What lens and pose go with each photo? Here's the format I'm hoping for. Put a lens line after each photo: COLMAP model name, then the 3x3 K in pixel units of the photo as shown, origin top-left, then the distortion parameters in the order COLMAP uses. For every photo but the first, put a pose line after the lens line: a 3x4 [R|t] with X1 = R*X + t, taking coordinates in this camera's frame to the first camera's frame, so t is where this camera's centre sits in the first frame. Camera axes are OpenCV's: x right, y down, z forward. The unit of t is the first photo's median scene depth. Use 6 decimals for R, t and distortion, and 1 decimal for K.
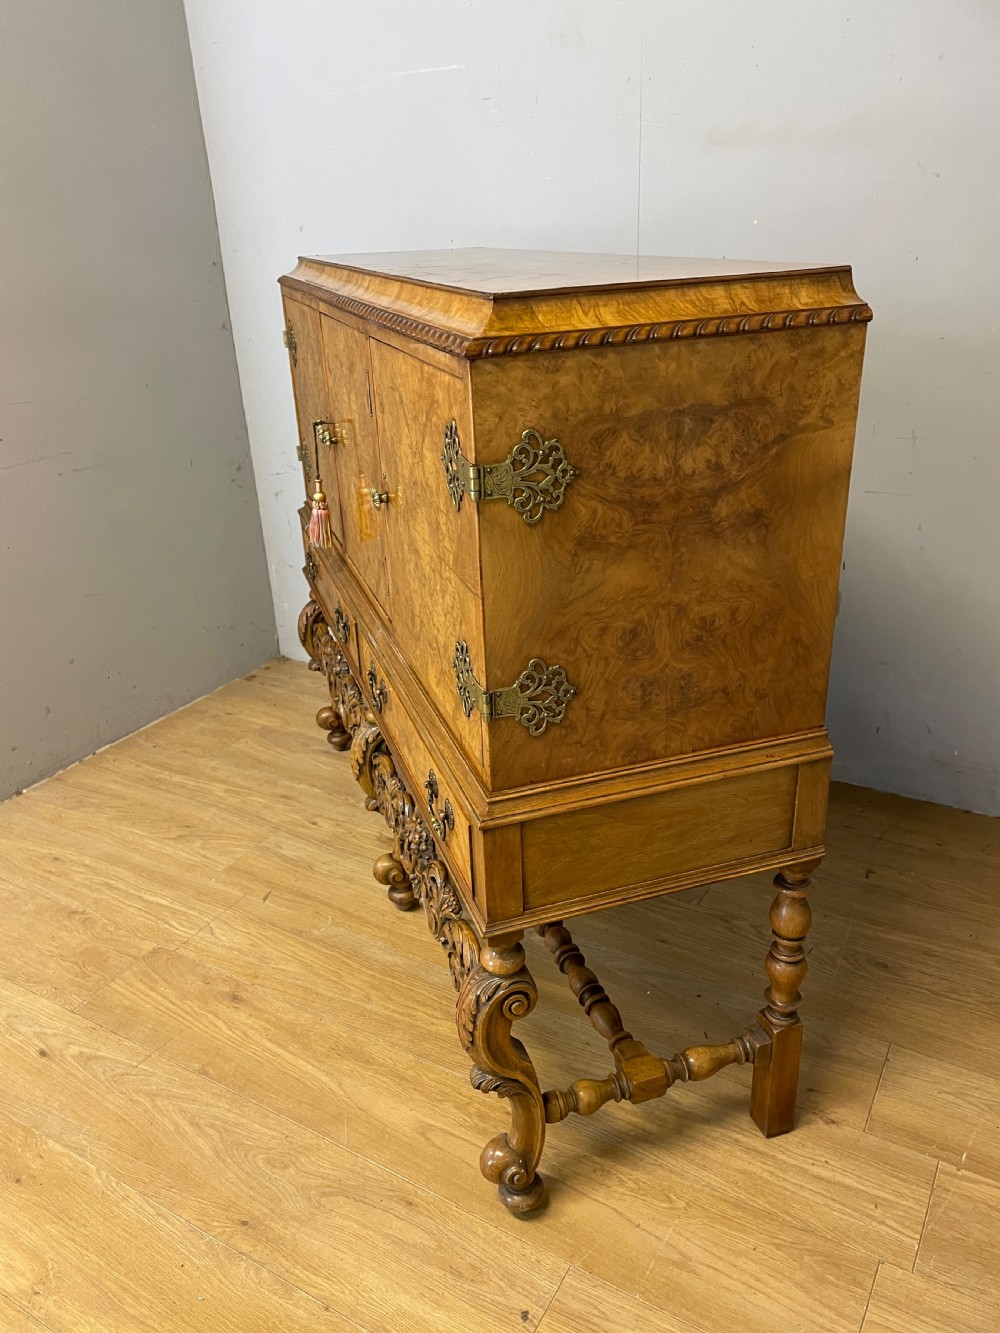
lens RADIAL K [[1009.9, 0, 490.7], [0, 1009.9, 671.4], [0, 0, 1]] dist [0.091535, -0.116193]
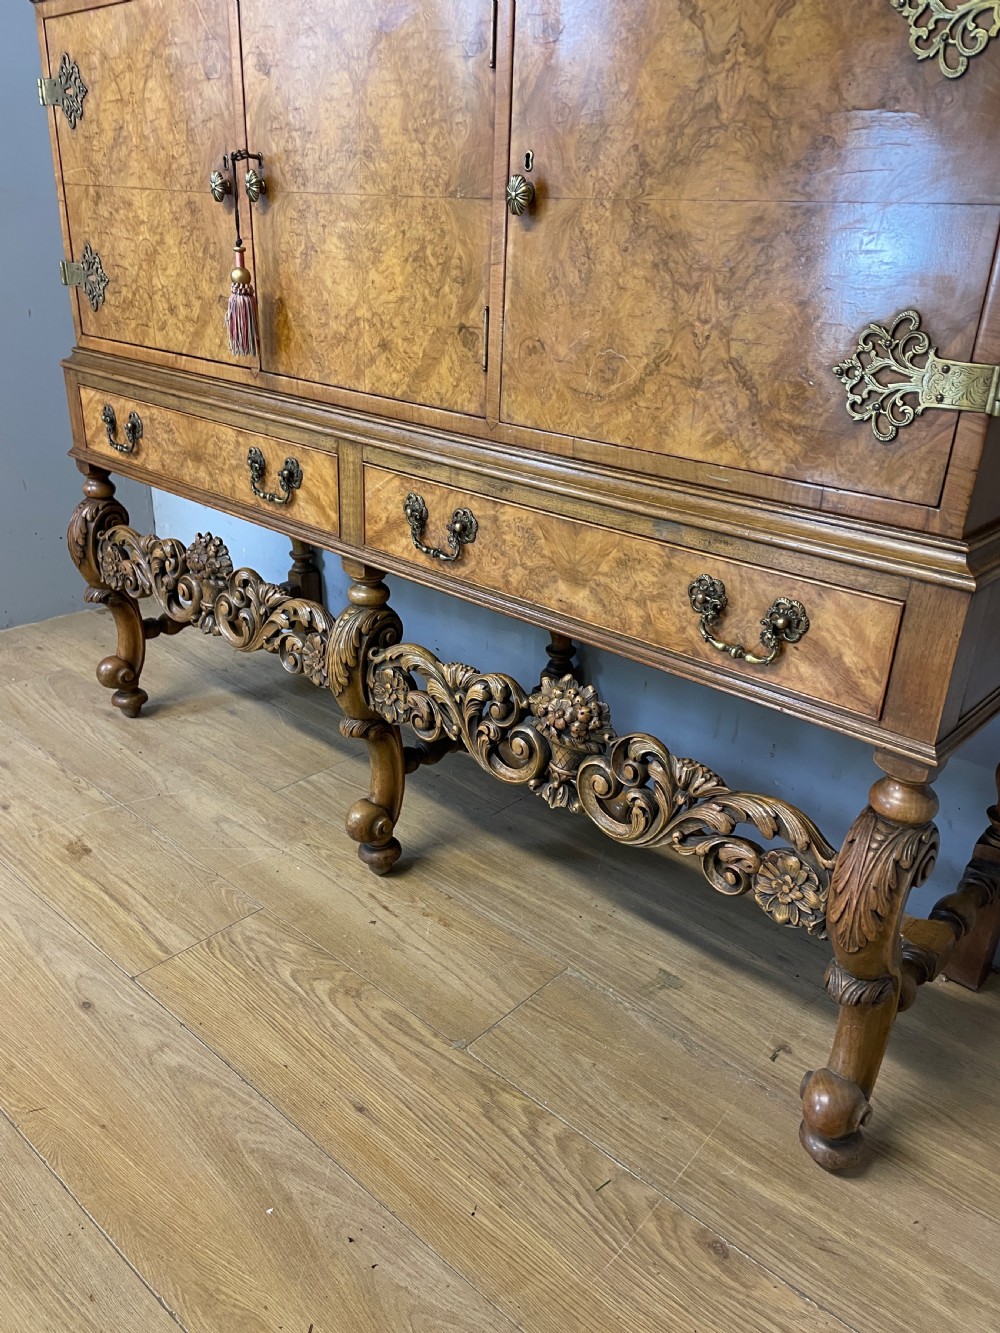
lens RADIAL K [[1009.9, 0, 496.7], [0, 1009.9, 671.3], [0, 0, 1]] dist [0.091535, -0.116193]
pose [[0.977504, 0.147368, -0.150892, 0.232996], [-0.149107, 0.988821, -0.000218, 0.009161], [0.149173, 0.022712, 0.988550, 0.348786]]
